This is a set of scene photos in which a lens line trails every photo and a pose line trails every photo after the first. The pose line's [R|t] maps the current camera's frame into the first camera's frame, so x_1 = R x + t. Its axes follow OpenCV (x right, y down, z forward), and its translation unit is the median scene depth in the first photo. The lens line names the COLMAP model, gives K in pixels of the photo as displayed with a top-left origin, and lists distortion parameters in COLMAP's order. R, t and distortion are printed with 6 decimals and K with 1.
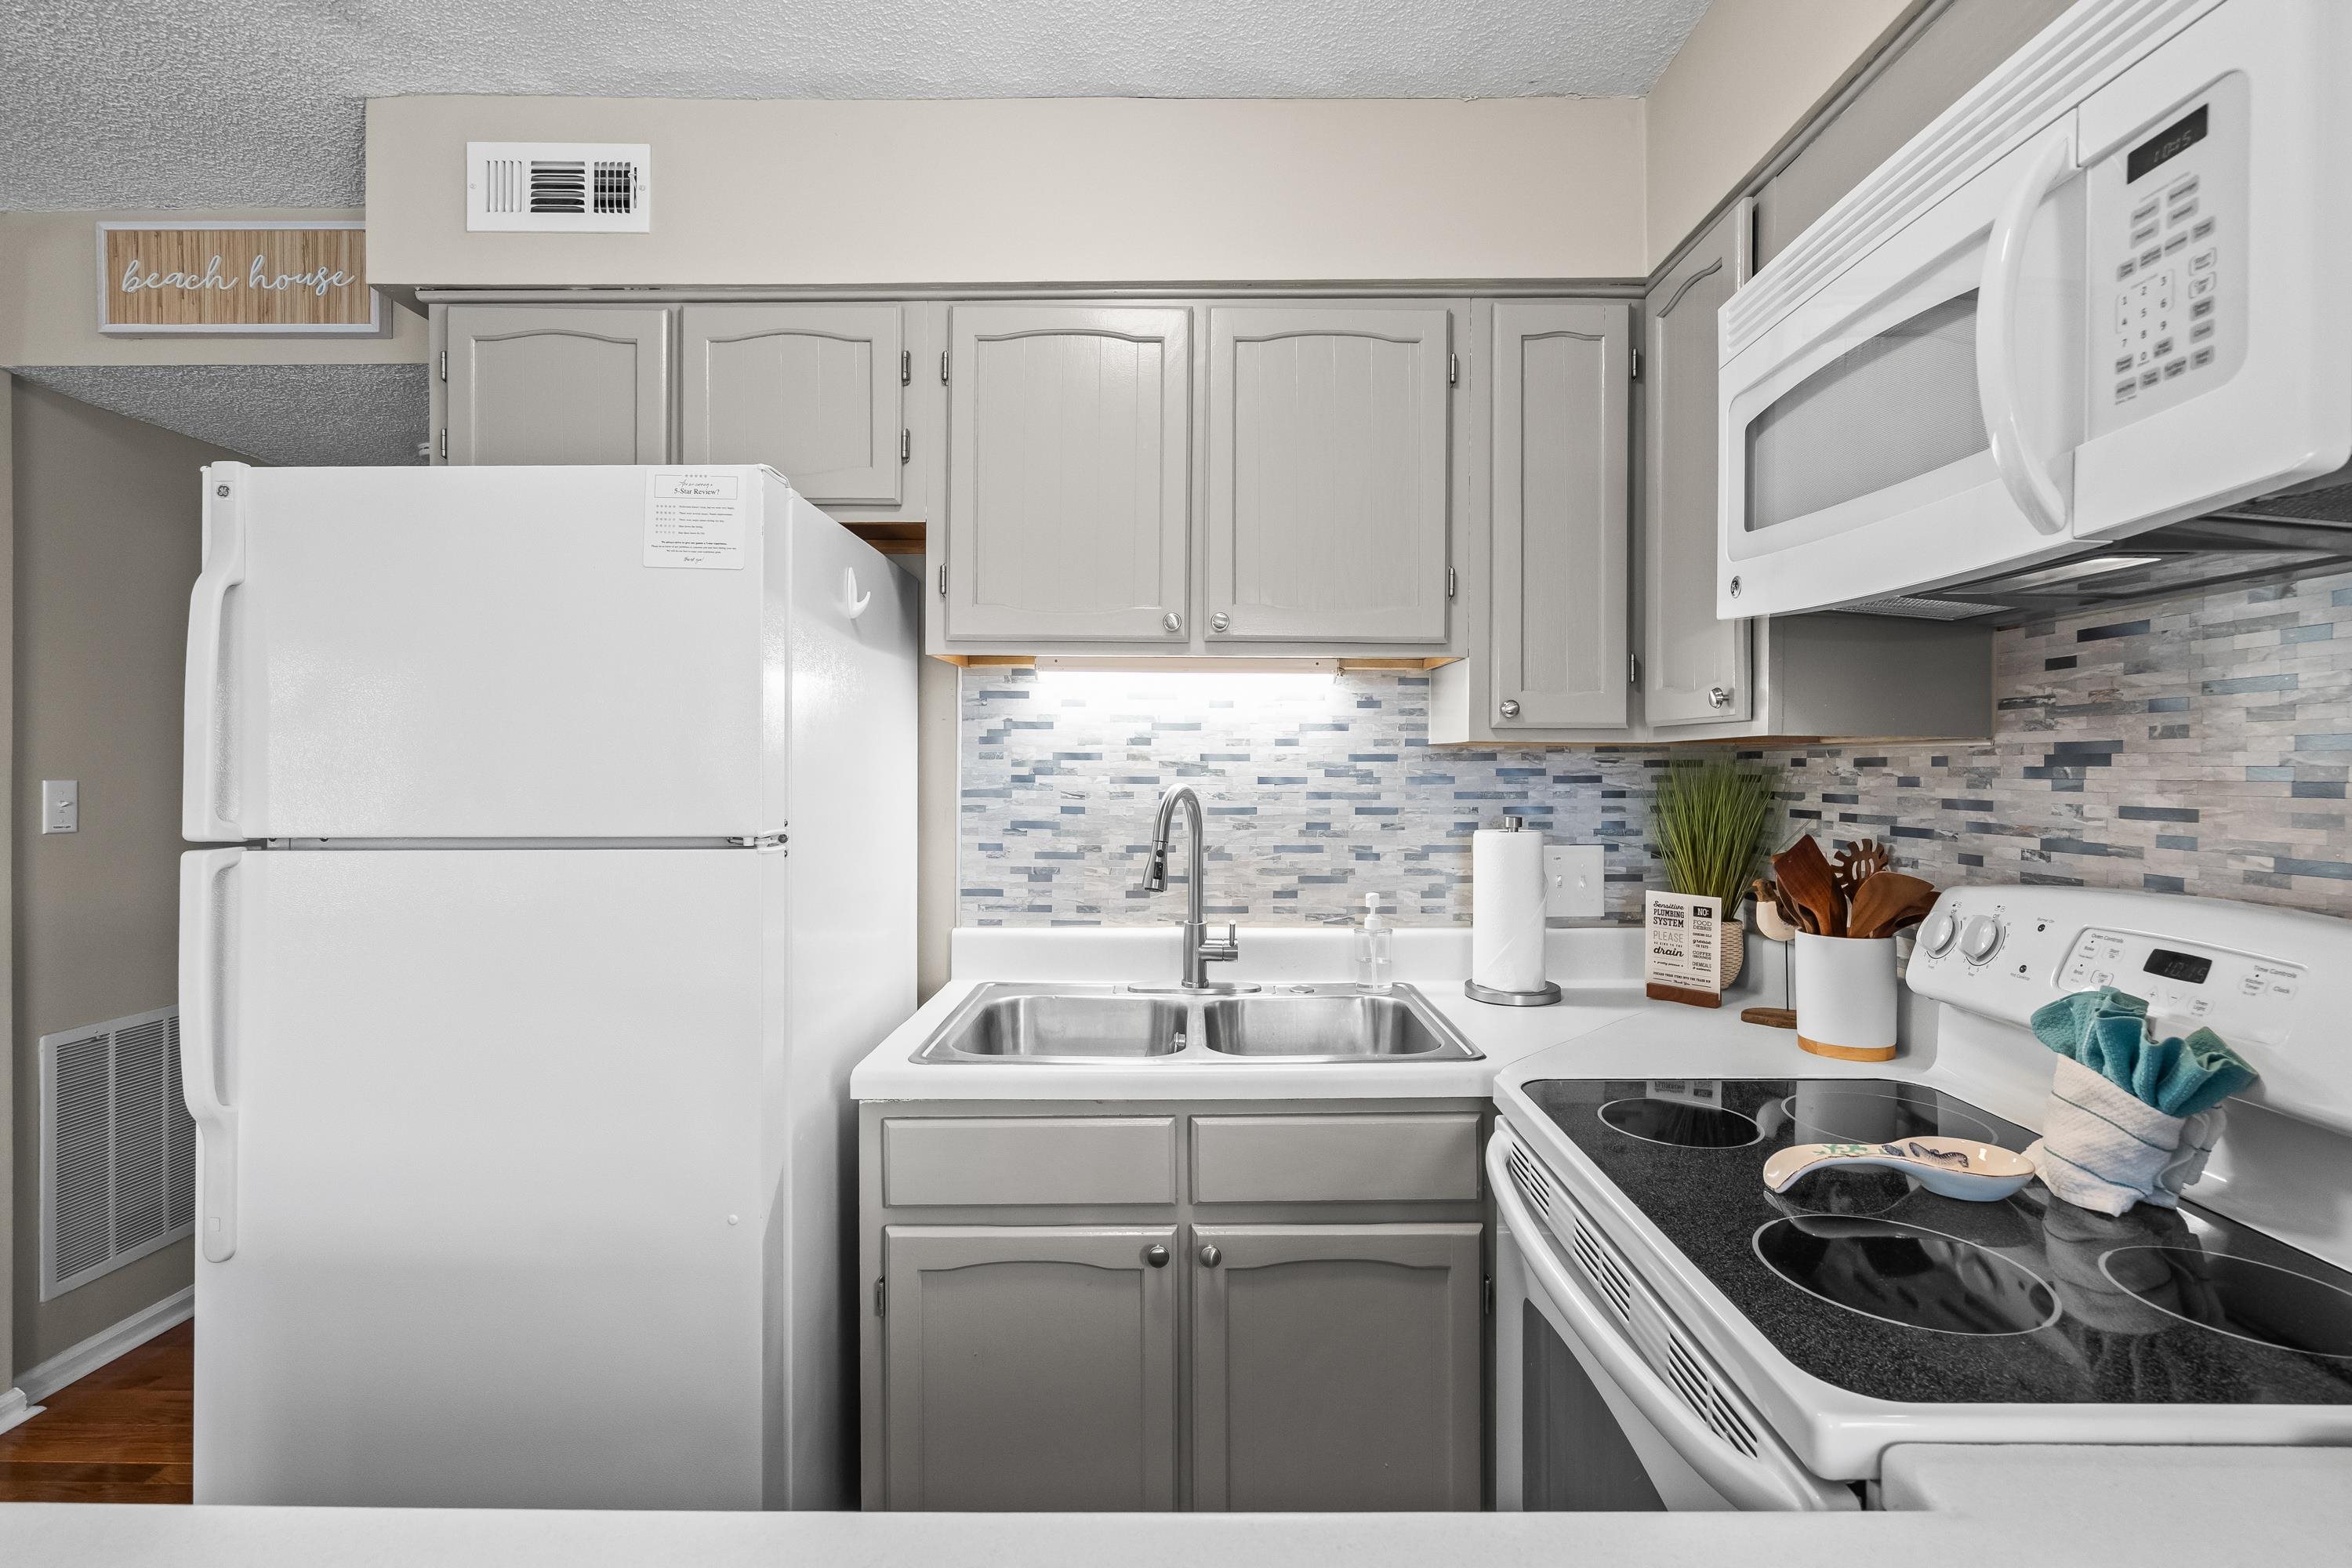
lens RADIAL K [[1078.7, 0, 1178.0], [0, 1078.7, 765.5], [0, 0, 1]] dist [-0.005680, 0.002918]
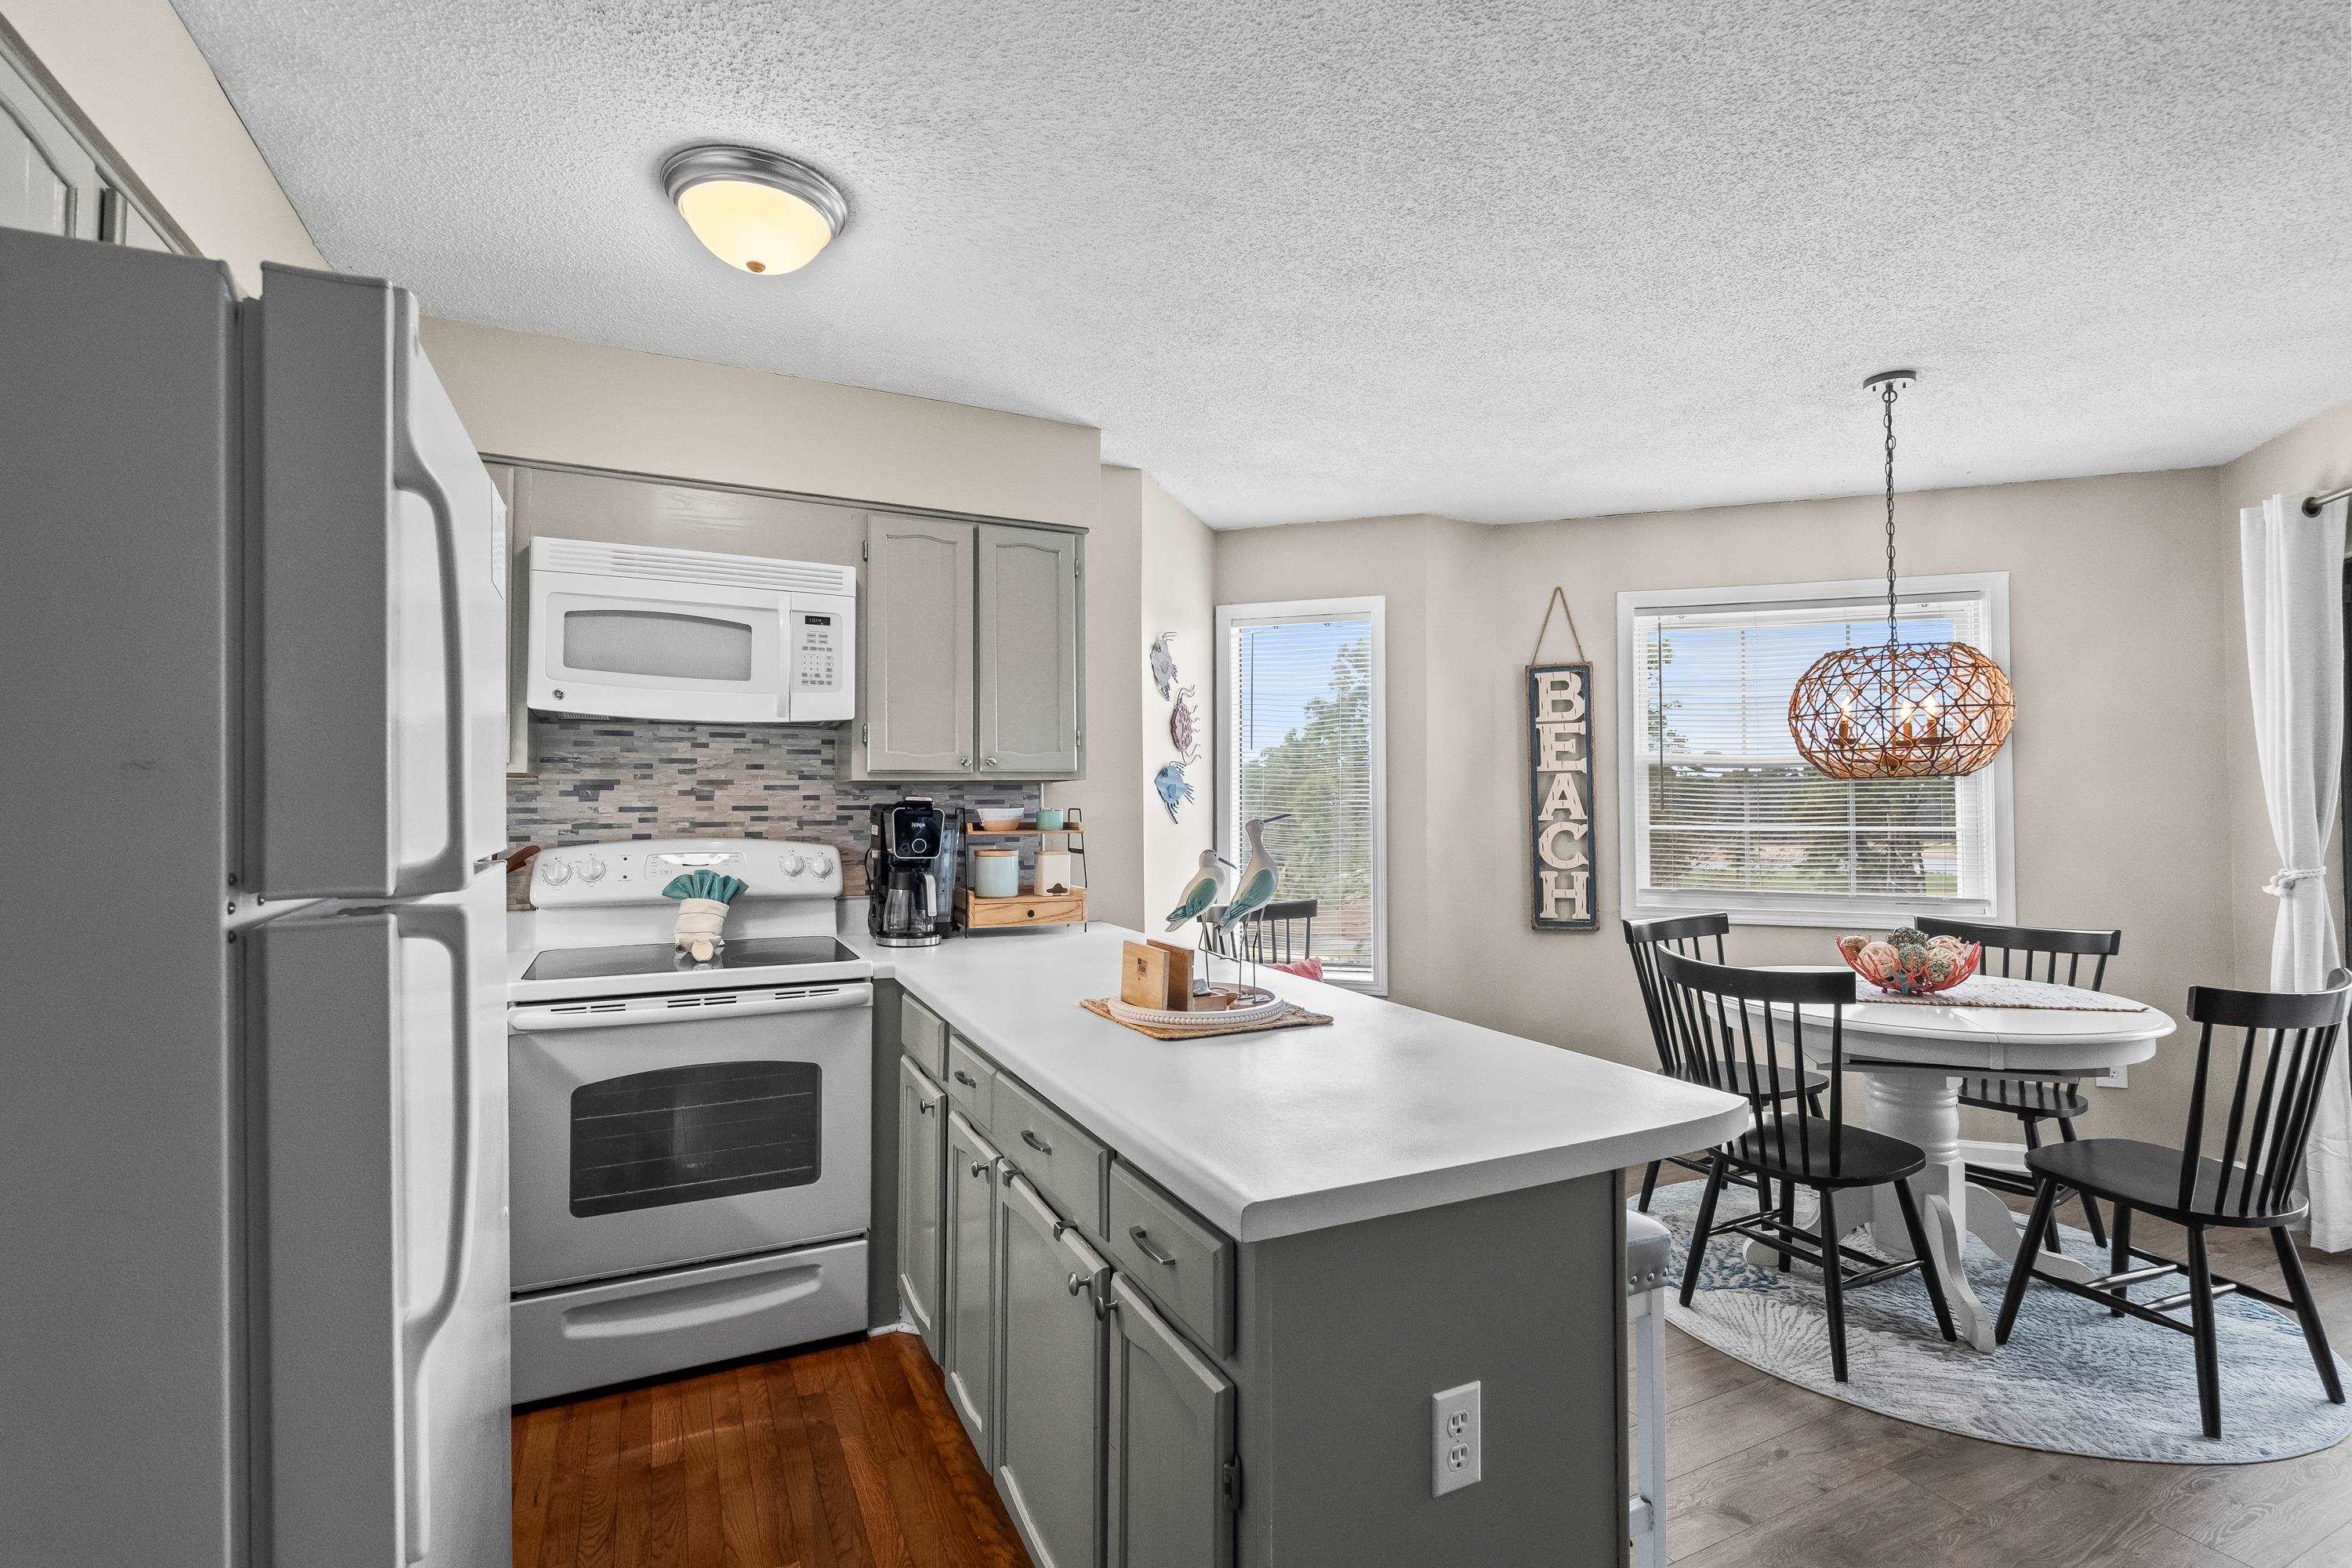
lens RADIAL K [[1078.7, 0, 1164.2], [0, 1078.7, 776.1], [0, 0, 1]] dist [-0.005680, 0.002918]
pose [[-0.442783, 0.019592, 0.896415, -1.475326], [0.003555, 0.999792, -0.020095, 0.017624], [-0.896622, -0.005712, -0.442760, 0.796365]]
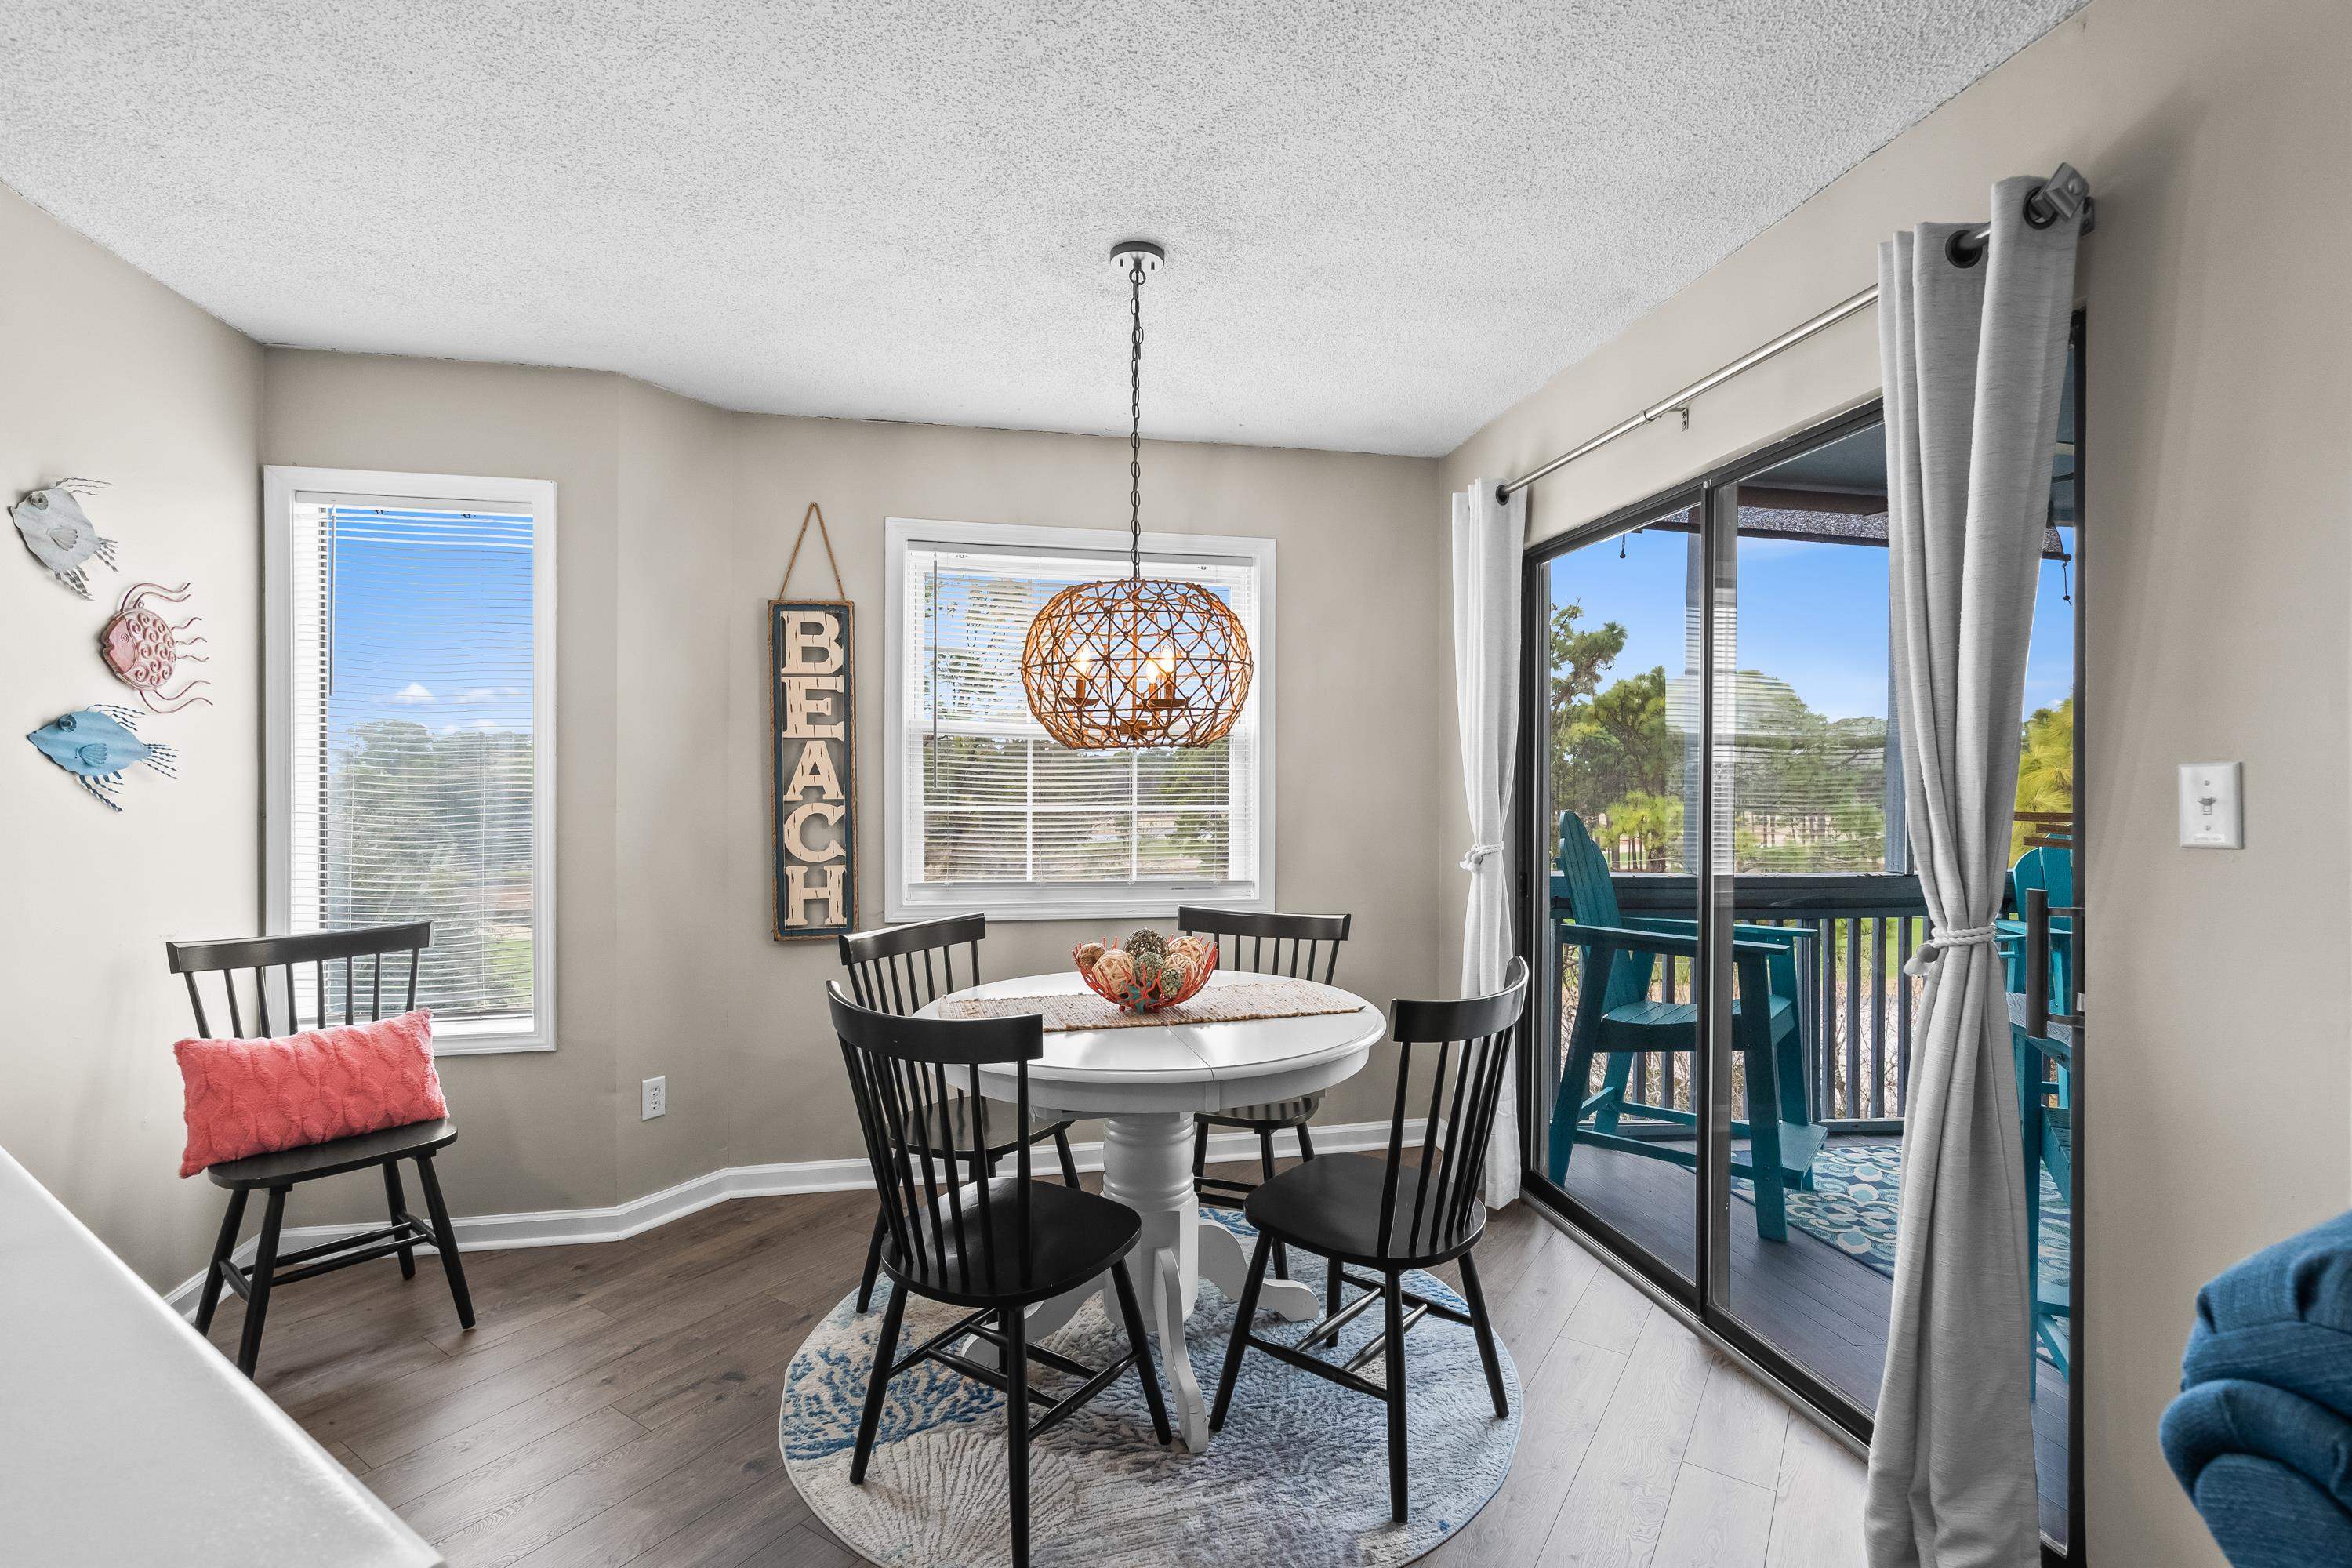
lens RADIAL K [[1078.7, 0, 1176.9], [0, 1078.7, 786.4], [0, 0, 1]] dist [-0.005680, 0.002918]
pose [[-0.838274, -0.008532, 0.545182, -1.250628], [-0.003039, 0.999935, 0.010977, 0.023659], [-0.545240, 0.007545, -0.838246, 0.096383]]
